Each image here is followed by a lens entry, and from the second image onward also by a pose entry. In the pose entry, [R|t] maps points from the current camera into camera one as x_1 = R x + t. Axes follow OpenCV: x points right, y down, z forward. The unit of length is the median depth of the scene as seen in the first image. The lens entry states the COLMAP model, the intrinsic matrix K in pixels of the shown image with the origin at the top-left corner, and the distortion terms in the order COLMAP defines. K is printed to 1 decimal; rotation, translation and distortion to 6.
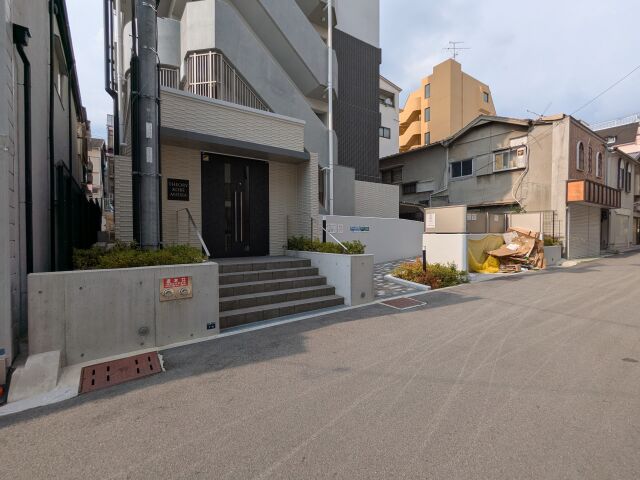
lens RADIAL K [[303.9, 0, 319.4], [0, 303.9, 240.9], [0, 0, 1]] dist [0.002797, -0.000033]
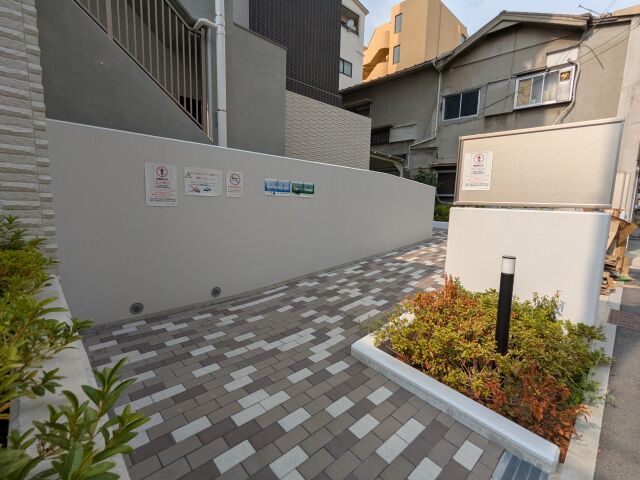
lens RADIAL K [[303.9, 0, 319.4], [0, 303.9, 240.9], [0, 0, 1]] dist [0.002797, -0.000033]
pose [[0.988109, 0.011645, 0.153315, 0.071513], [-0.028802, 0.993496, 0.110167, -0.010506], [-0.151035, -0.113273, 0.982017, 0.385333]]
